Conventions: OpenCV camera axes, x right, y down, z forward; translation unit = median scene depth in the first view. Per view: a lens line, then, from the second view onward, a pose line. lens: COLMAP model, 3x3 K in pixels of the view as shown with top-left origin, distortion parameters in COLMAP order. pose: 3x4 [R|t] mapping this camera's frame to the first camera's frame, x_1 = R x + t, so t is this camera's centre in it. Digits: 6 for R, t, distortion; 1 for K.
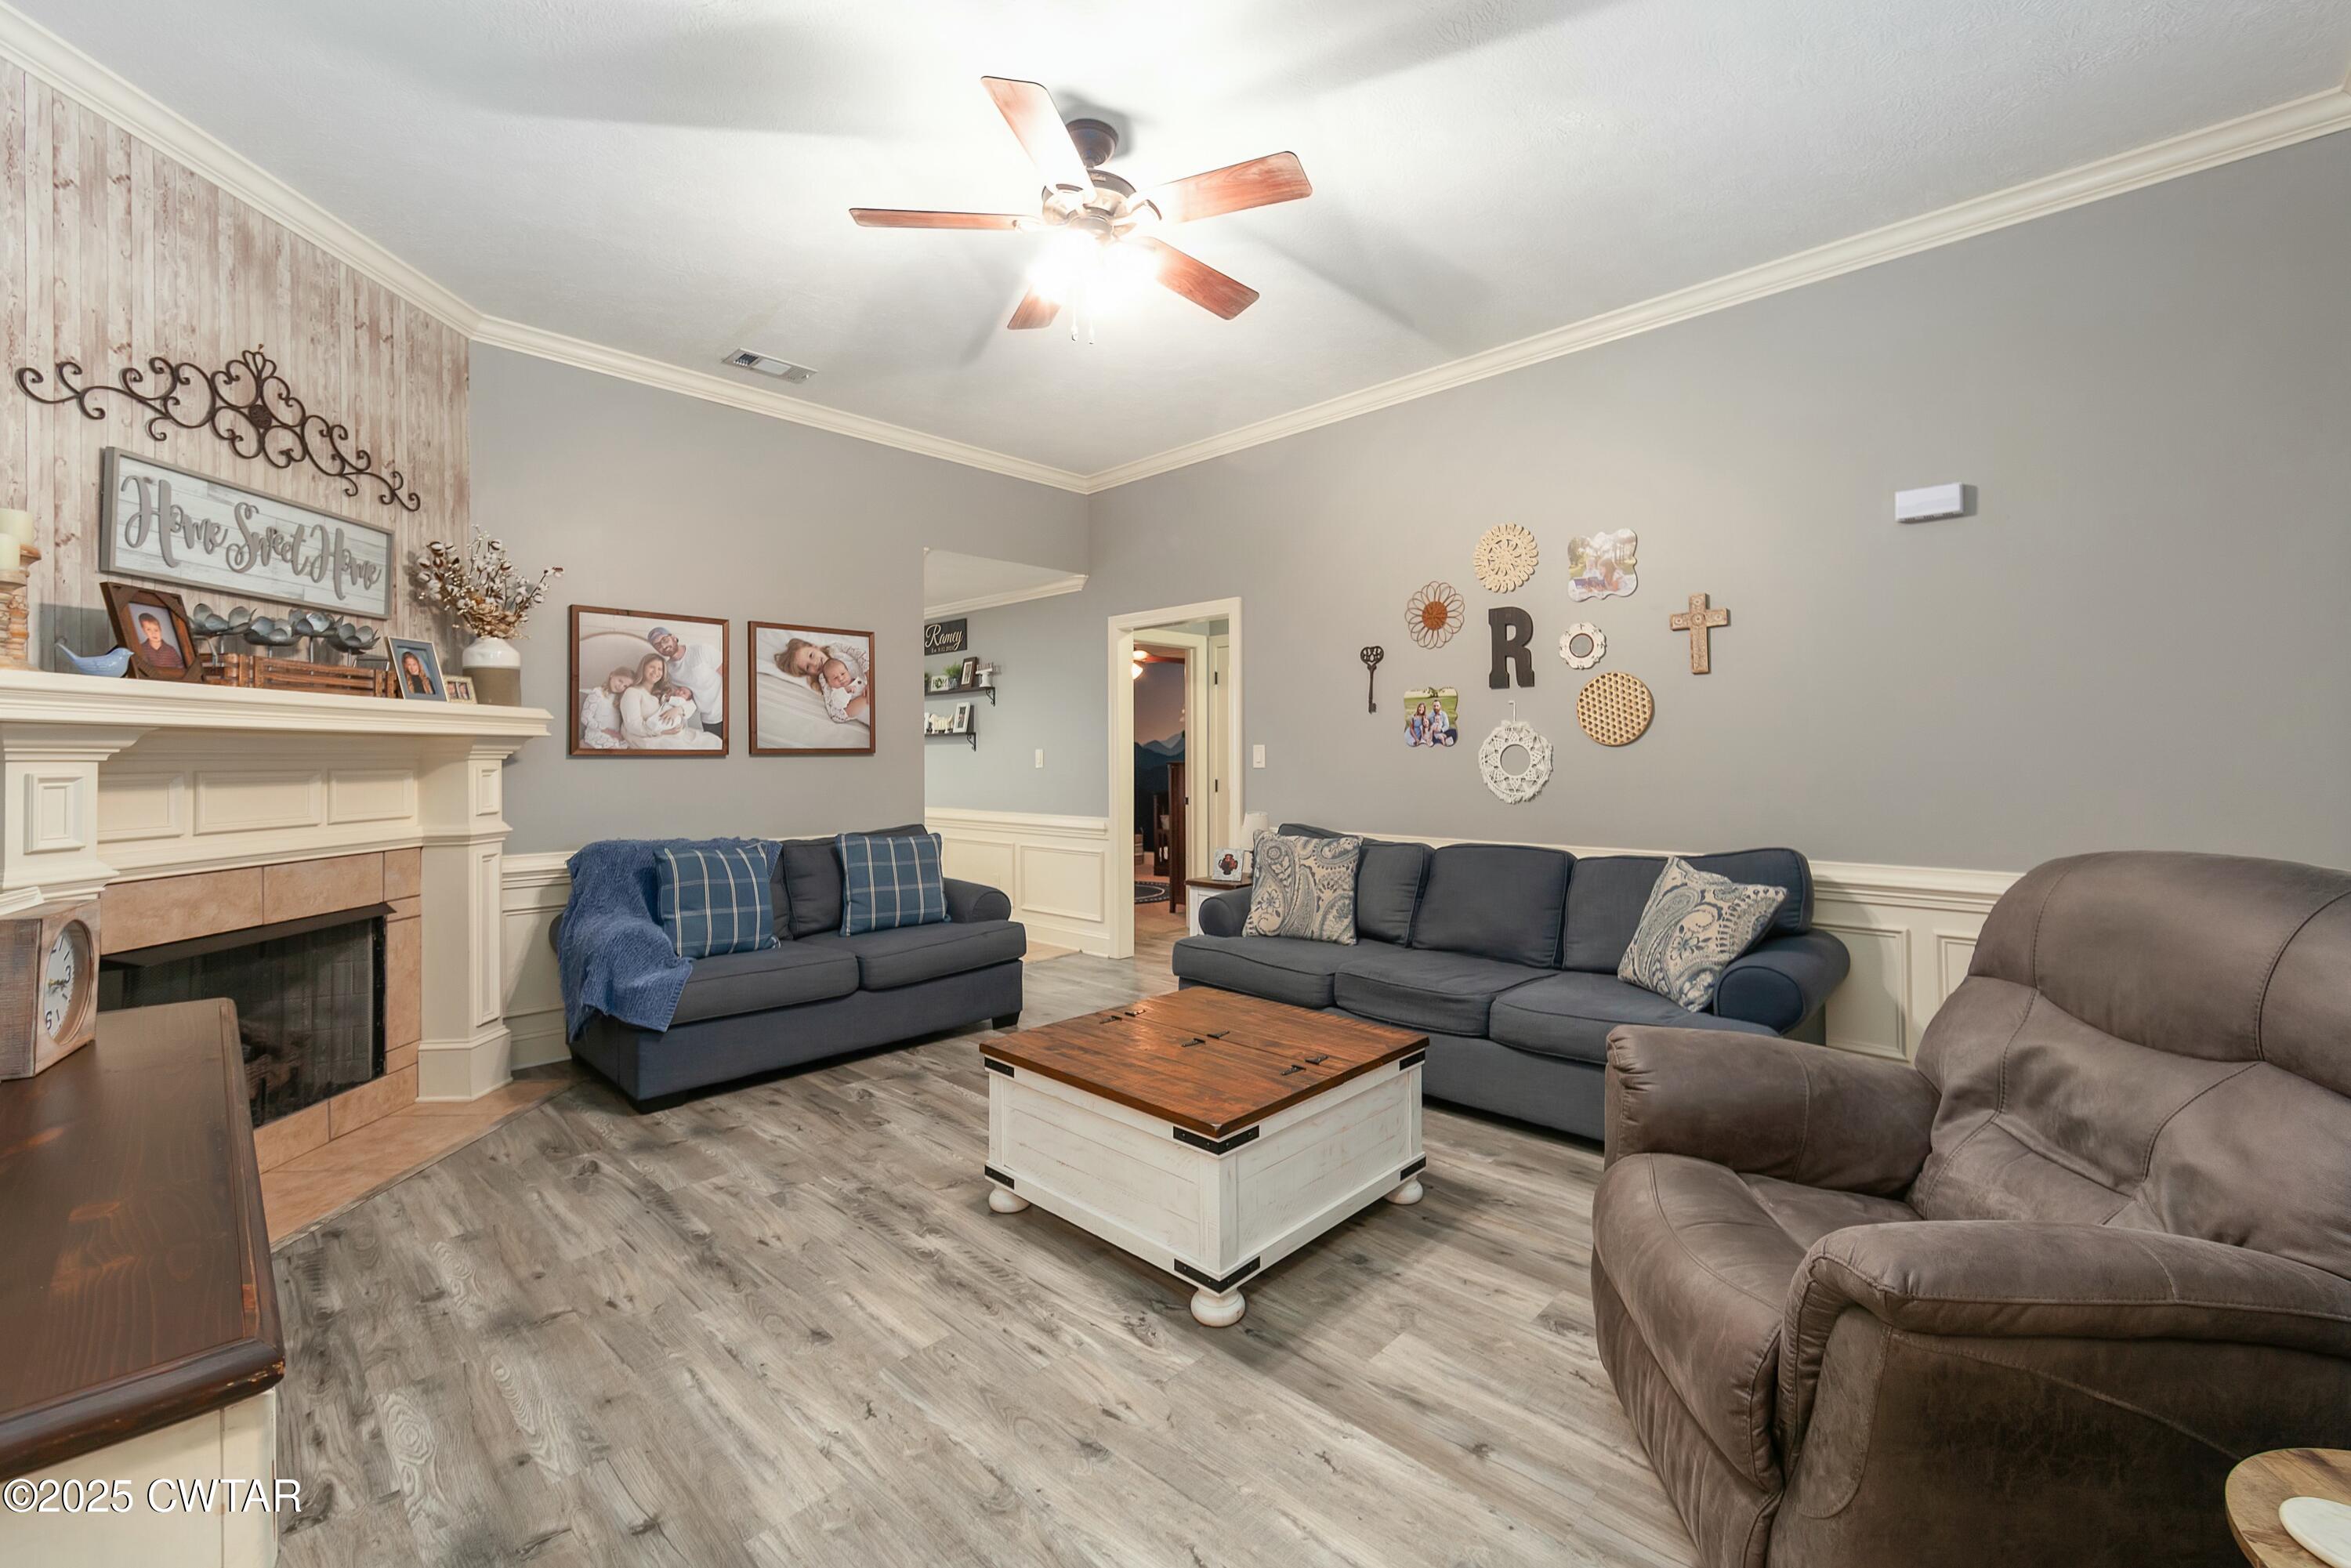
lens RADIAL K [[966.1, 0, 1207.4], [0, 966.1, 746.7], [0, 0, 1]] dist [-0.003343, -0.000293]
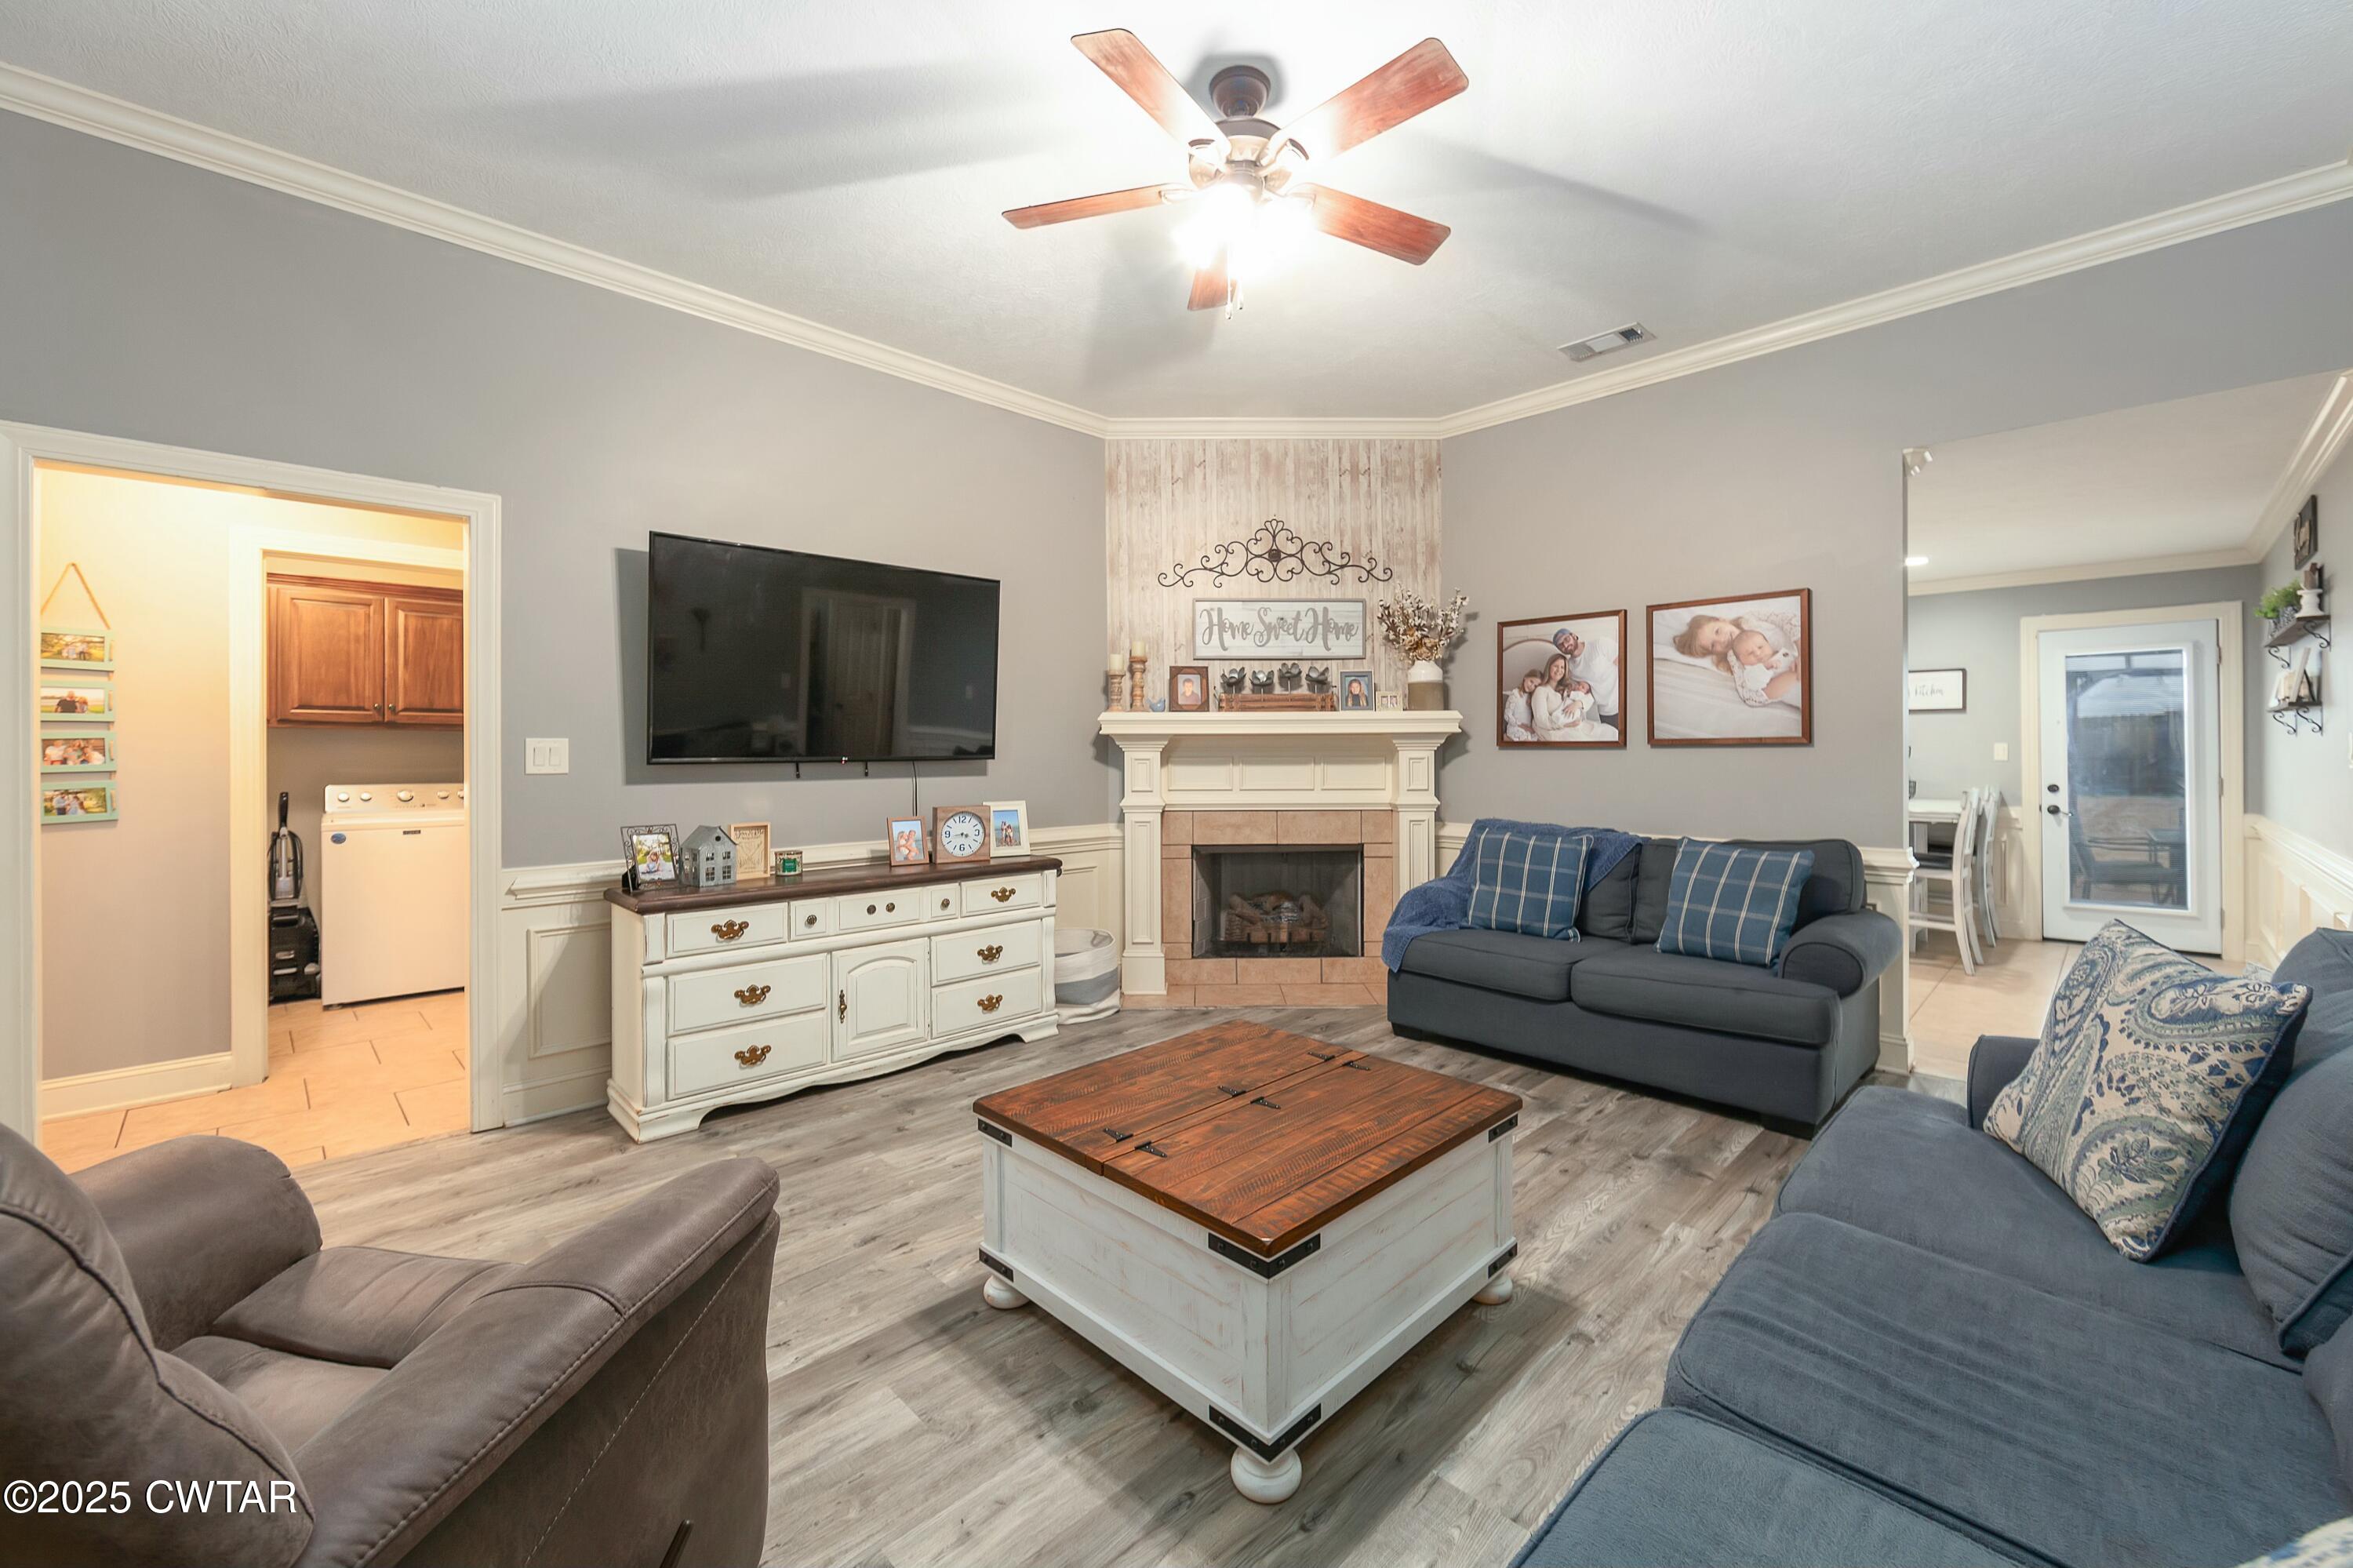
lens RADIAL K [[941.0, 0, 1203.4], [0, 941.0, 750.1], [0, 0, 1]] dist [-0.003954, -0.000174]
pose [[-0.036913, 0.004741, -0.999307, 0.672062], [0.014035, 0.999893, 0.004225, 0.003569], [0.999220, -0.013869, -0.036976, 0.840525]]
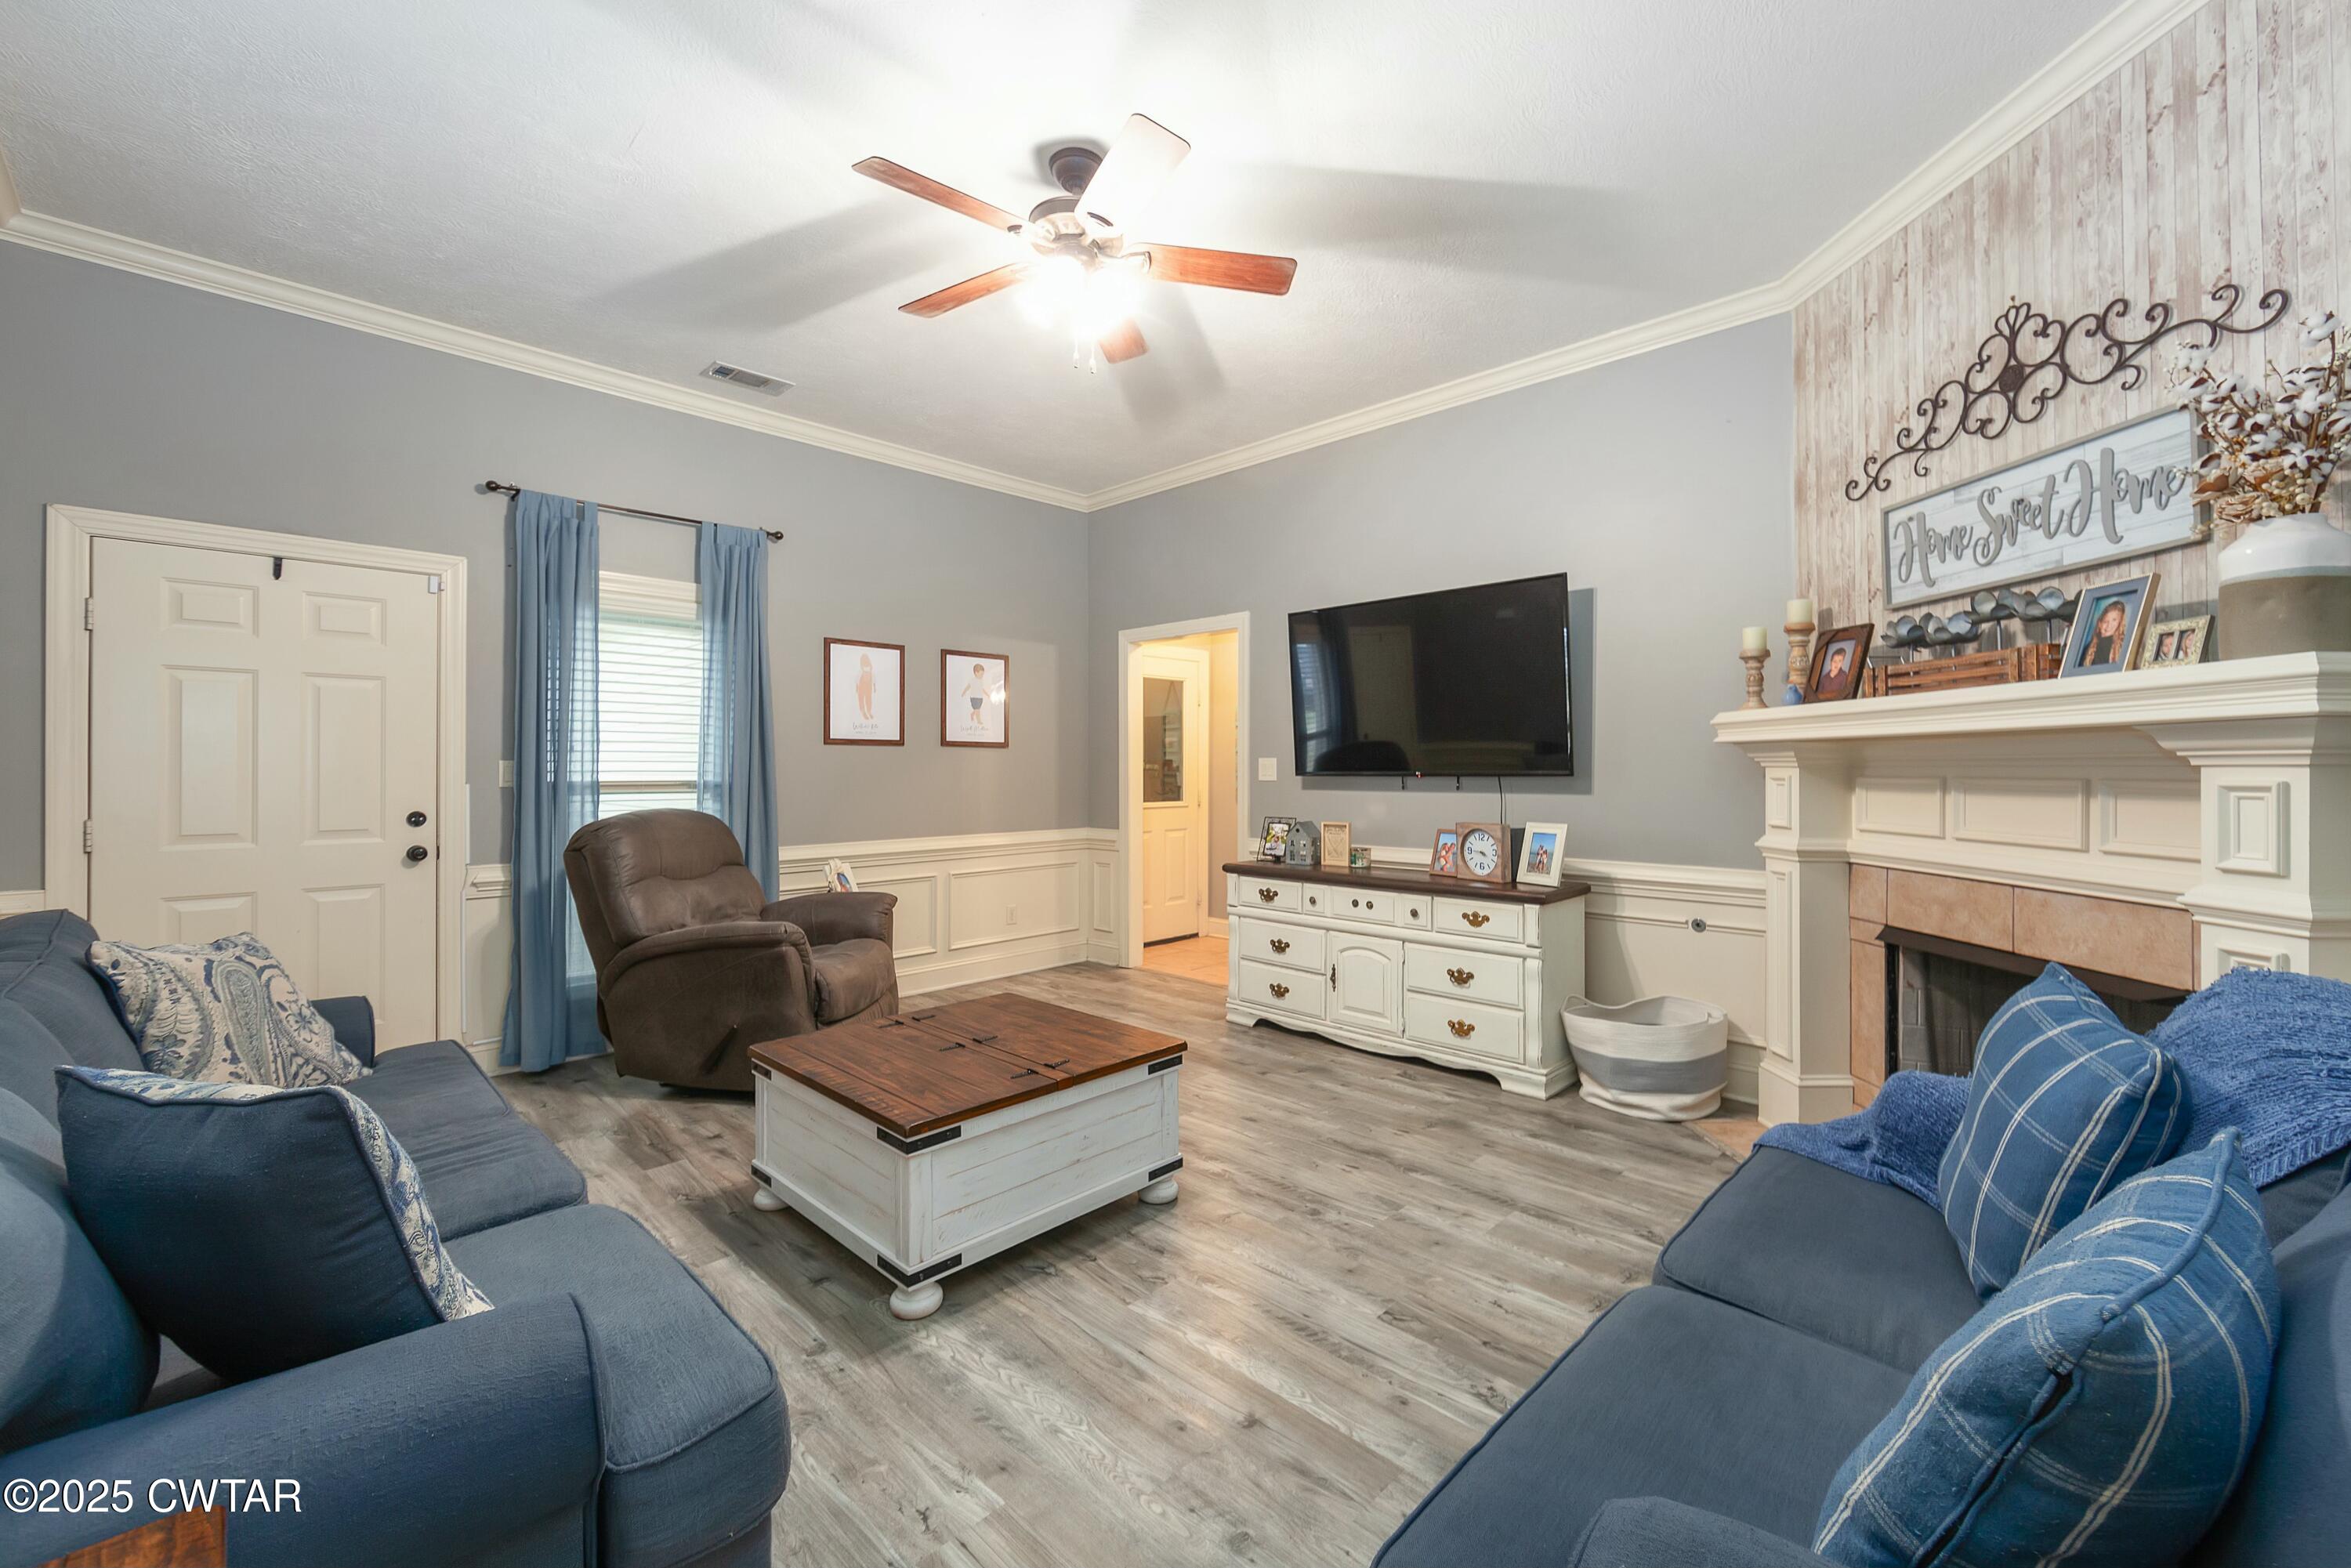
lens RADIAL K [[941.6, 0, 1201.0], [0, 941.6, 762.7], [0, 0, 1]] dist [-0.002333, -0.000429]
pose [[-0.999865, 0.006798, 0.014927, -0.224471], [0.006564, 0.999857, -0.015606, 0.017379], [-0.015031, -0.015506, -0.999767, 1.693260]]
